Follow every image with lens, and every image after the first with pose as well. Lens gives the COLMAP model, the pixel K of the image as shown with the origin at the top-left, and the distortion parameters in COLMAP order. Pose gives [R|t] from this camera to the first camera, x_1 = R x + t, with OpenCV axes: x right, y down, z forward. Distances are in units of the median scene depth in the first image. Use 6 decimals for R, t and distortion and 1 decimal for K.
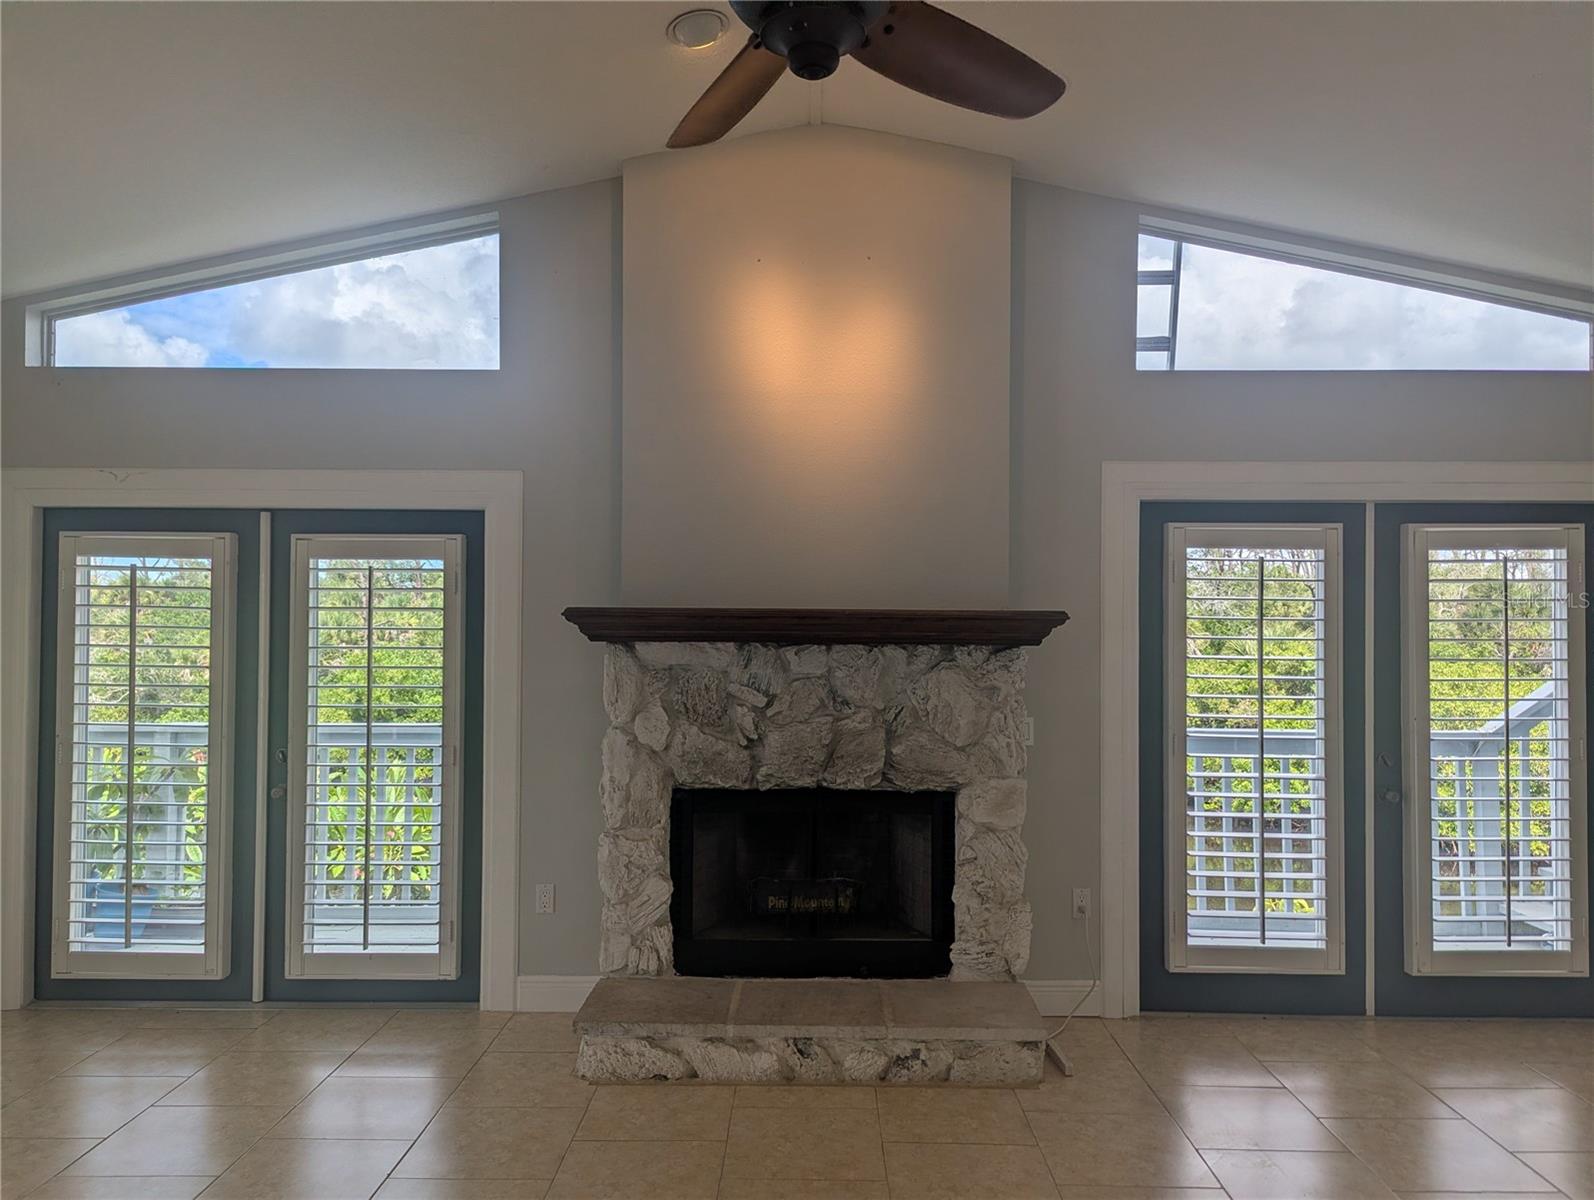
lens RADIAL K [[1123.6, 0, 798.8], [0, 1123.6, 594.3], [0, 0, 1]] dist [0.043333, -0.024013]
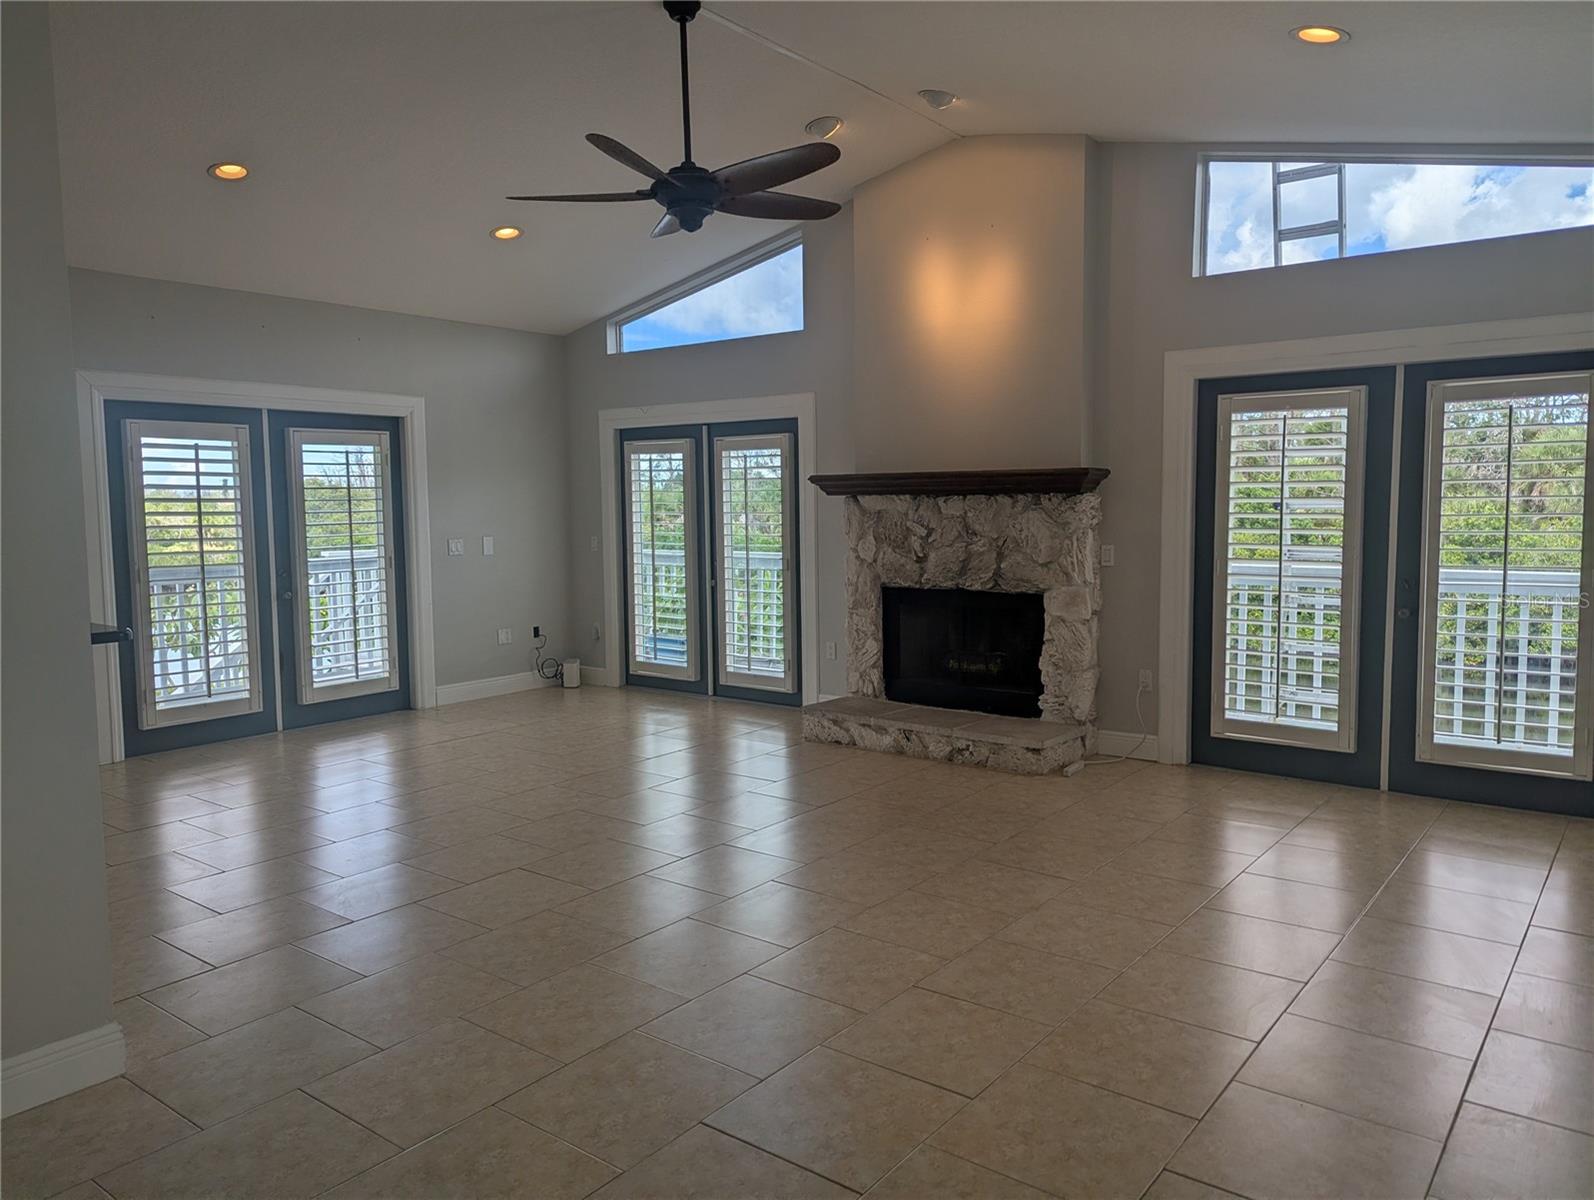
lens RADIAL K [[1123.6, 0, 800.4], [0, 1123.6, 602.3], [0, 0, 1]] dist [0.043333, -0.024013]
pose [[0.791709, 0.041340, -0.609498, 0.782763], [0.032754, 0.993400, 0.109925, 0.014224], [0.610020, -0.106992, 0.785130, -0.340927]]
